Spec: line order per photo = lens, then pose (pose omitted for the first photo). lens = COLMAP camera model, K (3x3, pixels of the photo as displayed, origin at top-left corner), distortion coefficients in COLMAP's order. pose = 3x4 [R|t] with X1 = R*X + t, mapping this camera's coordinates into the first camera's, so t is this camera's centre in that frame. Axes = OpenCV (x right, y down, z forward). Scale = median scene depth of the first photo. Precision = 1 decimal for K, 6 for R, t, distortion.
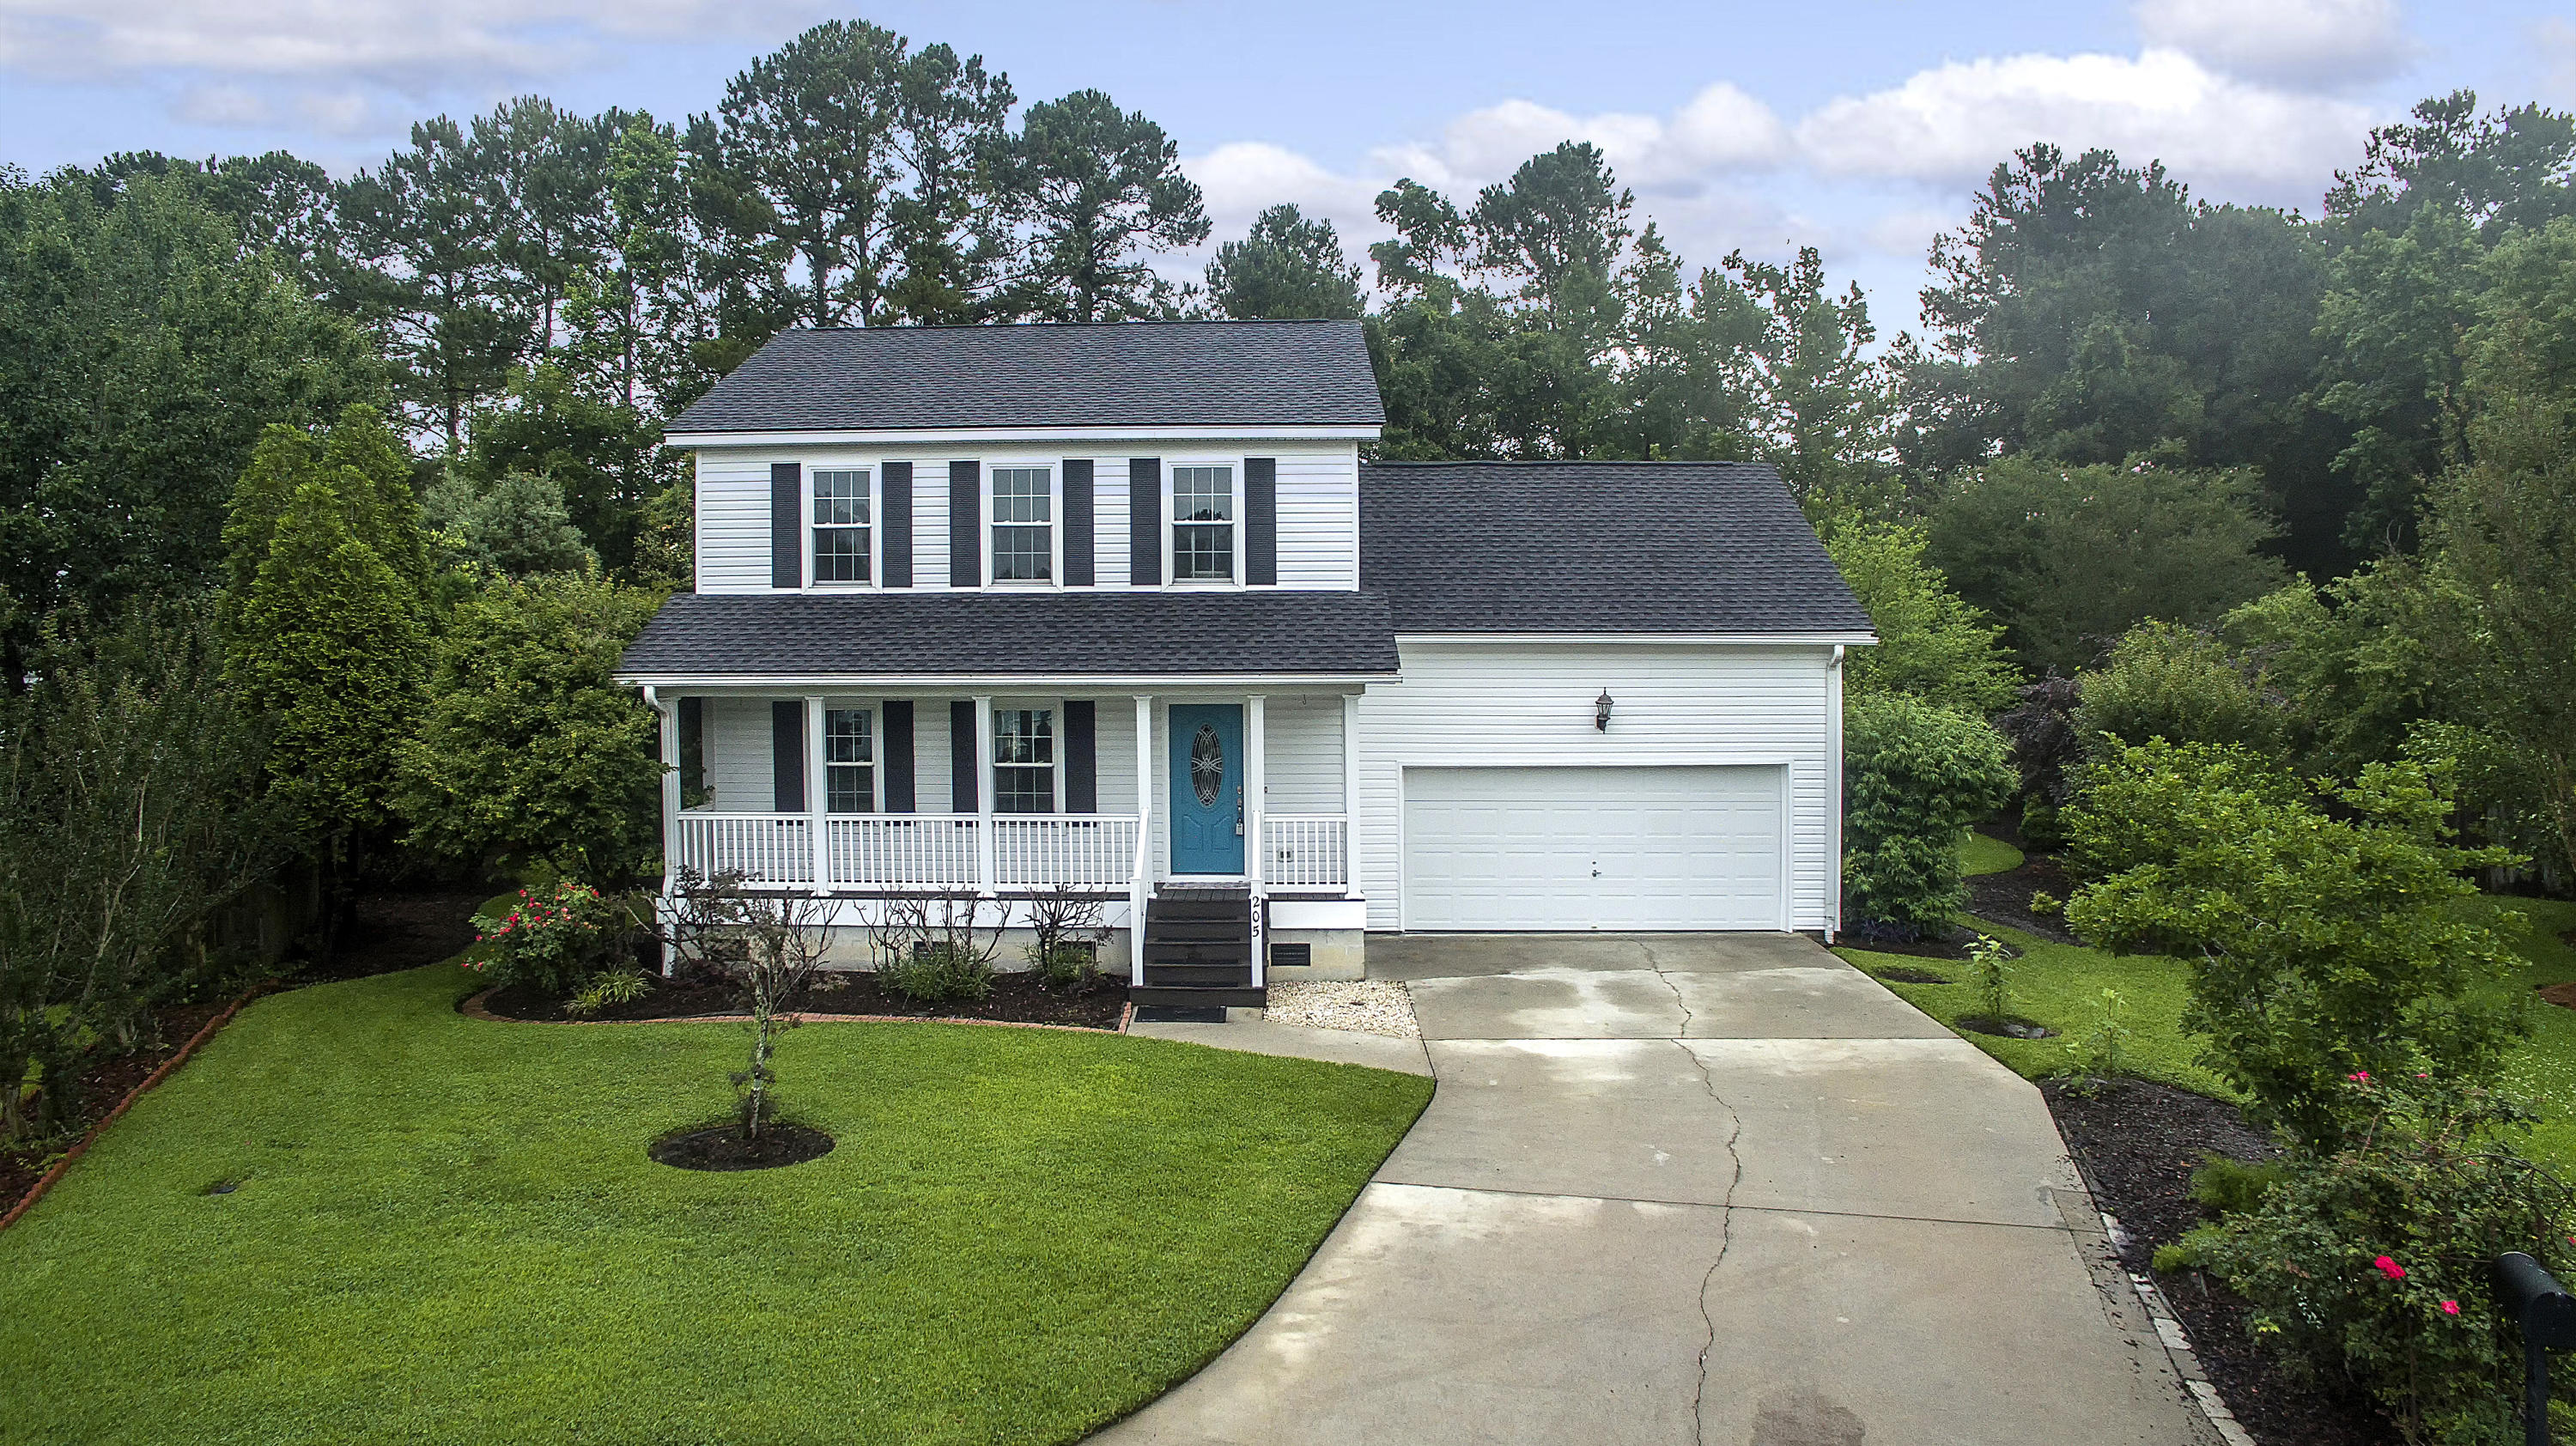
lens RADIAL K [[1517.9, 0, 1288.0], [0, 1517.9, 723.0], [0, 0, 1]] dist [-0.123131, 0.094985]
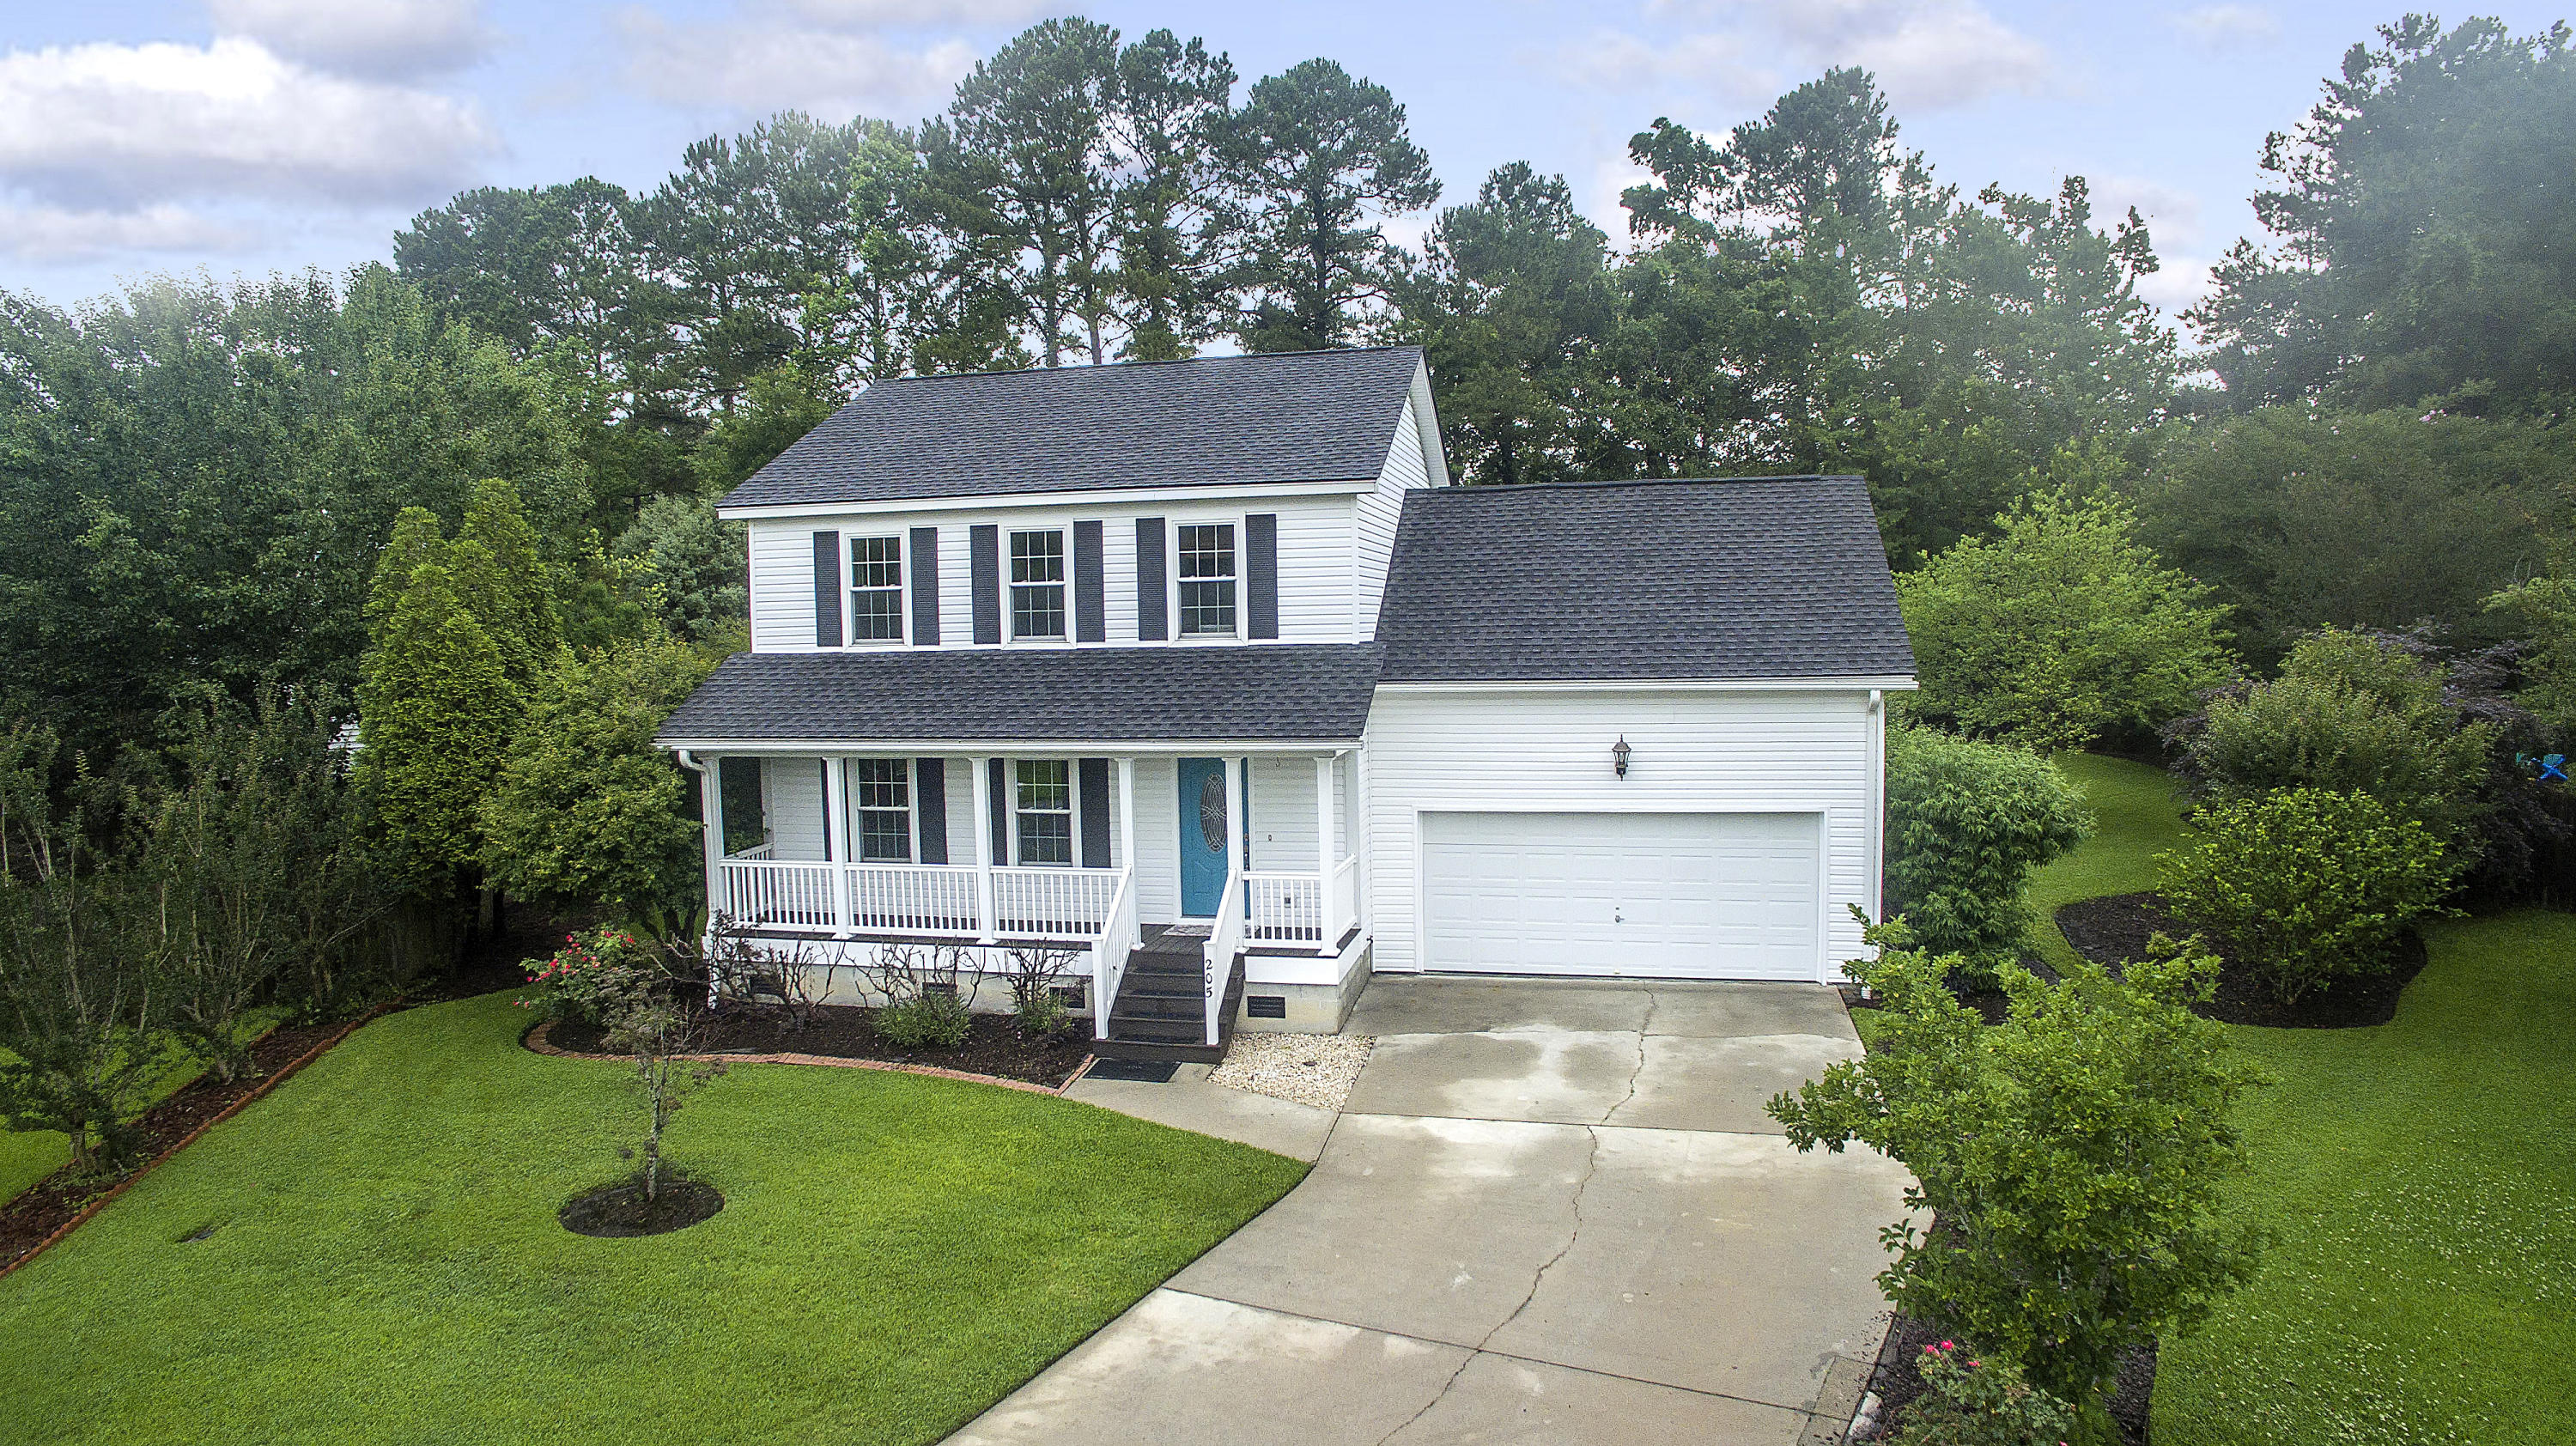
lens RADIAL K [[1497.1, 0, 1288.0], [0, 1497.1, 723.0], [0, 0, 1]] dist [-0.119217, 0.089272]
pose [[0.981532, 0.002436, -0.191282, 0.185931], [0.005179, 0.999214, 0.039301, -0.071572], [0.191228, -0.039566, 0.980748, 0.009877]]
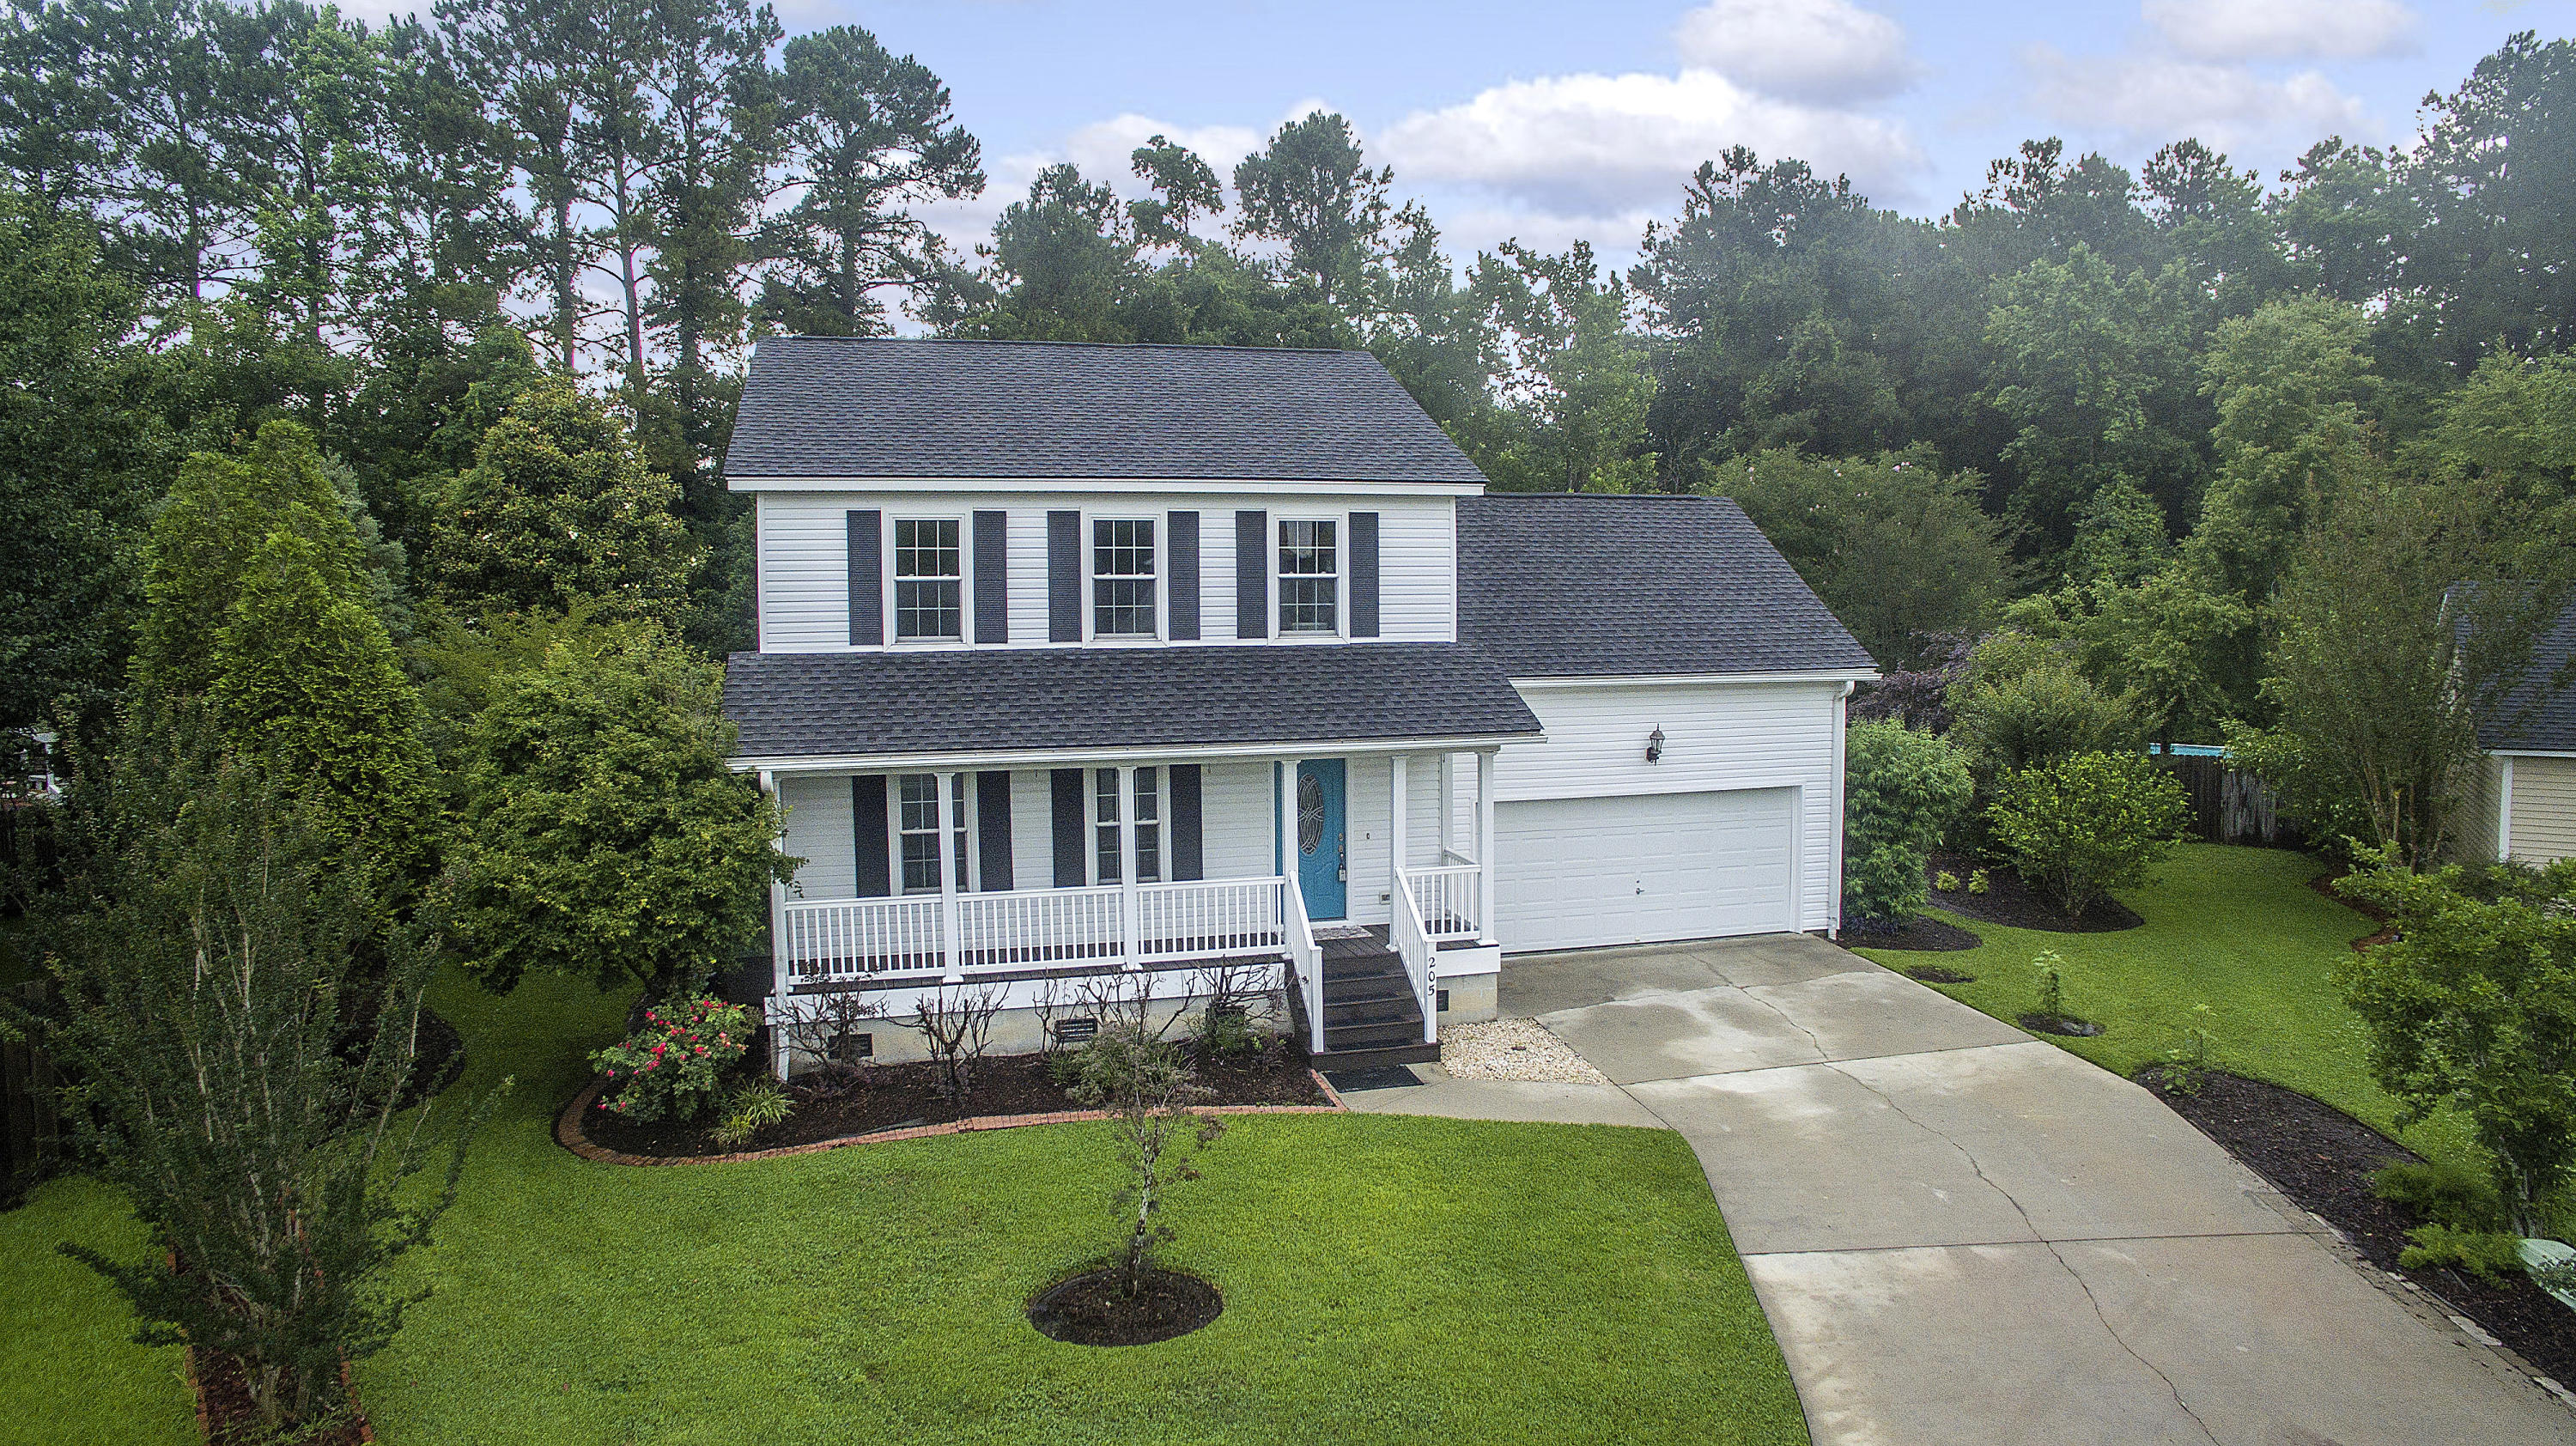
lens RADIAL K [[1479.3, 0, 1437.7], [0, 1479.3, 698.1], [0, 0, 1]] dist [-0.108381, 0.106021]
pose [[0.957443, -0.021237, 0.287839, -0.247320], [0.014922, 0.999598, 0.024116, -0.070384], [-0.288235, -0.018794, 0.957375, 0.030808]]
